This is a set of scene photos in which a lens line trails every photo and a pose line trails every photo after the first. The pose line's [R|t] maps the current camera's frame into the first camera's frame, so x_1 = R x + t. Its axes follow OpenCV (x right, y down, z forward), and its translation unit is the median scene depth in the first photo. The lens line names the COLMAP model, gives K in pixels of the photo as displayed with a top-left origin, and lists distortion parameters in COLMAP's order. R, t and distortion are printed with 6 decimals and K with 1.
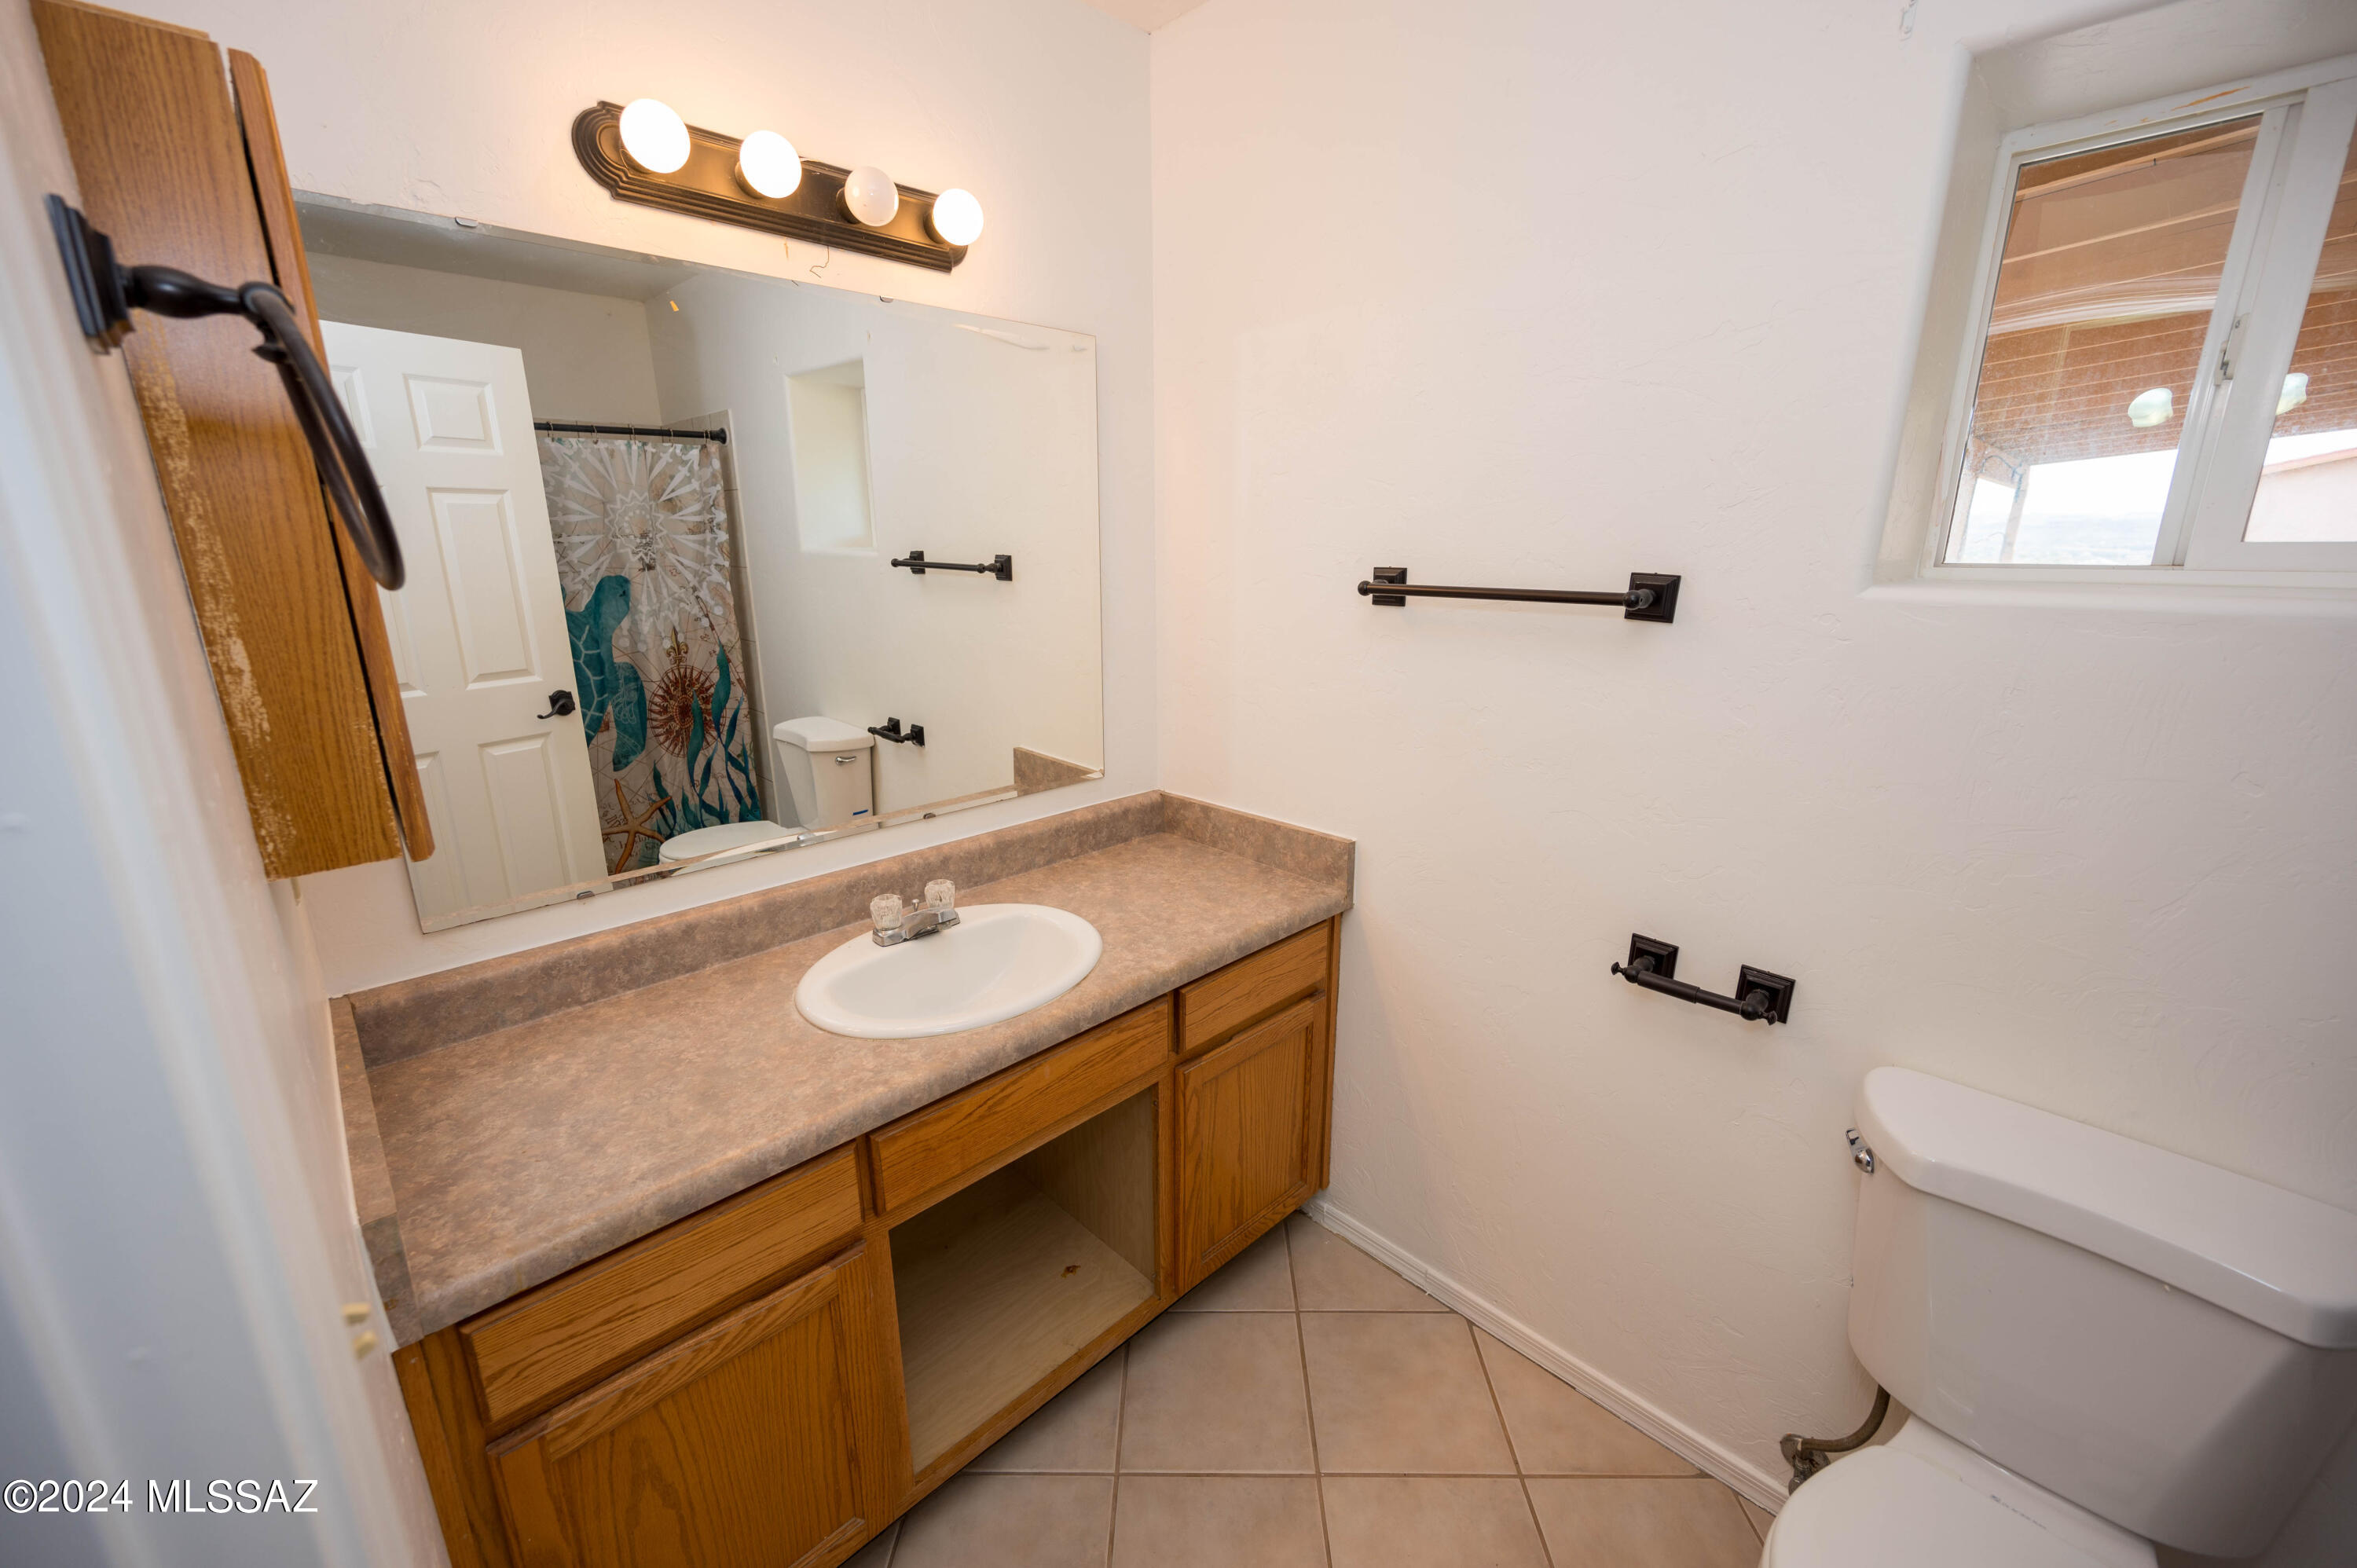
lens RADIAL K [[931.9, 0, 1178.5], [0, 931.9, 784.0], [0, 0, 1]] dist [0.000391, 0.000054]
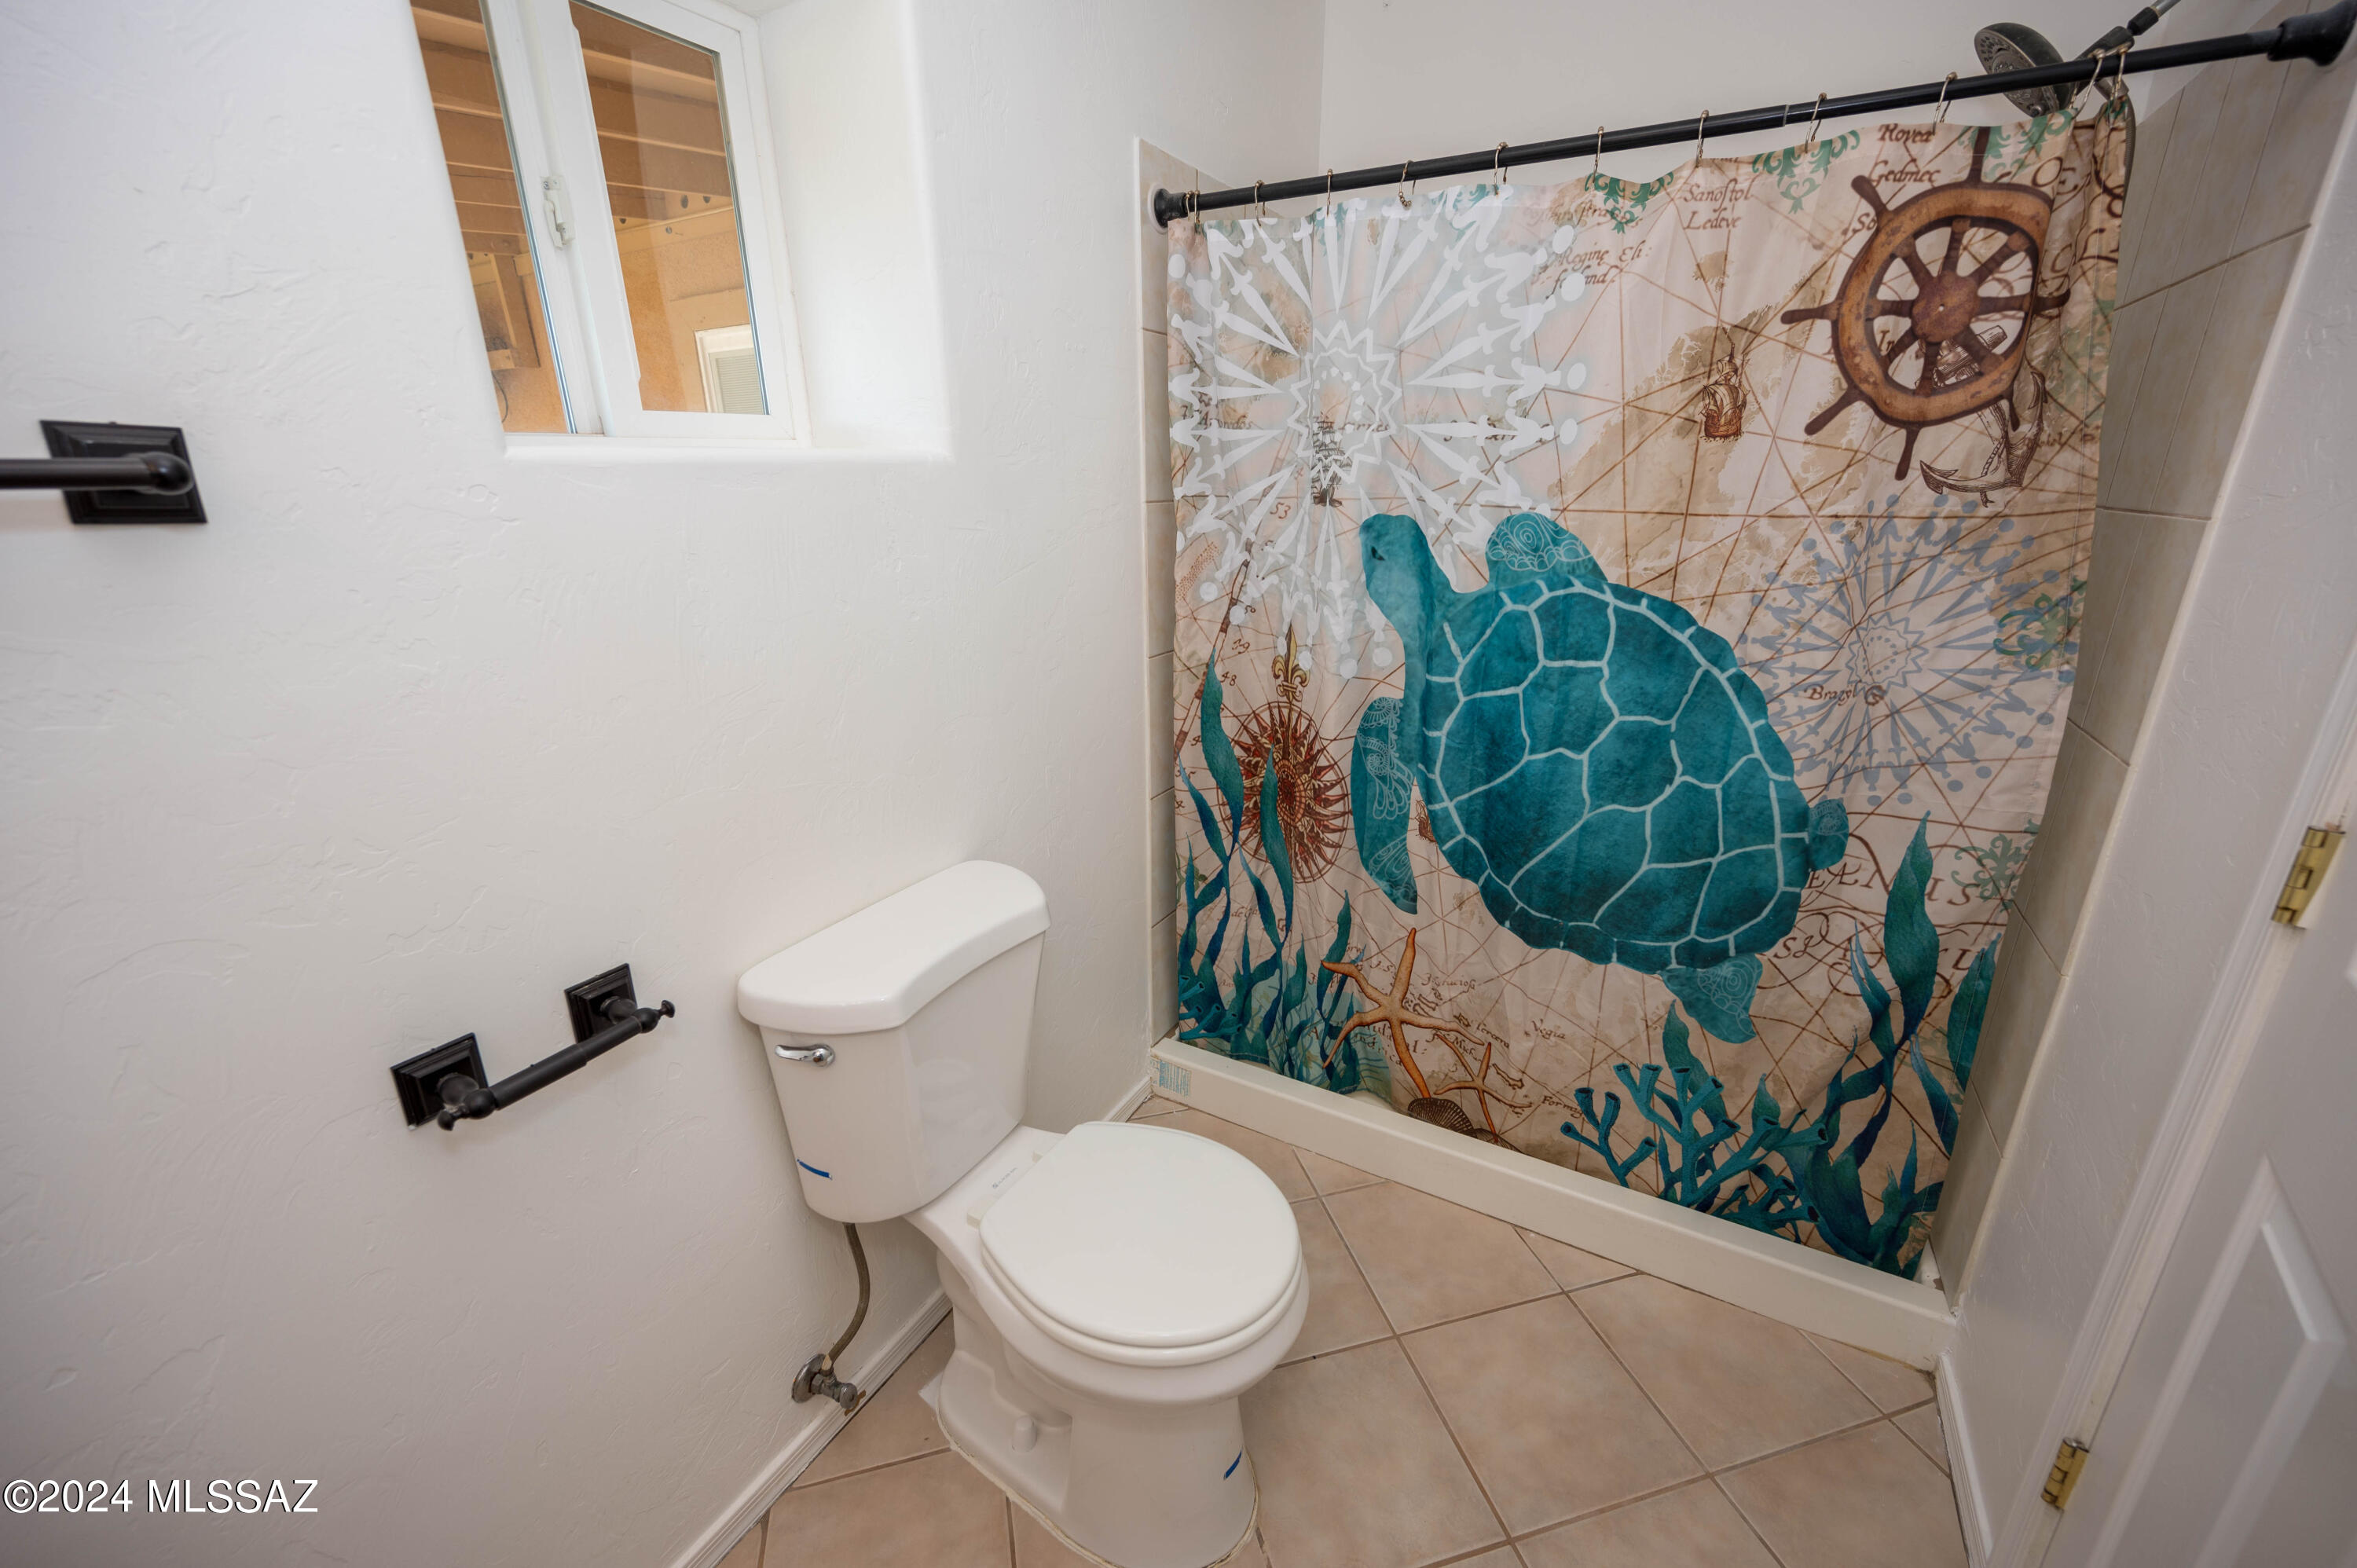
lens RADIAL K [[931.9, 0, 1178.5], [0, 931.9, 784.0], [0, 0, 1]] dist [0.000391, 0.000054]
pose [[-0.329913, -0.292408, 0.897583, -0.149421], [0.244188, 0.892024, 0.380350, -0.108834], [-0.911883, 0.344661, -0.222888, 0.673274]]
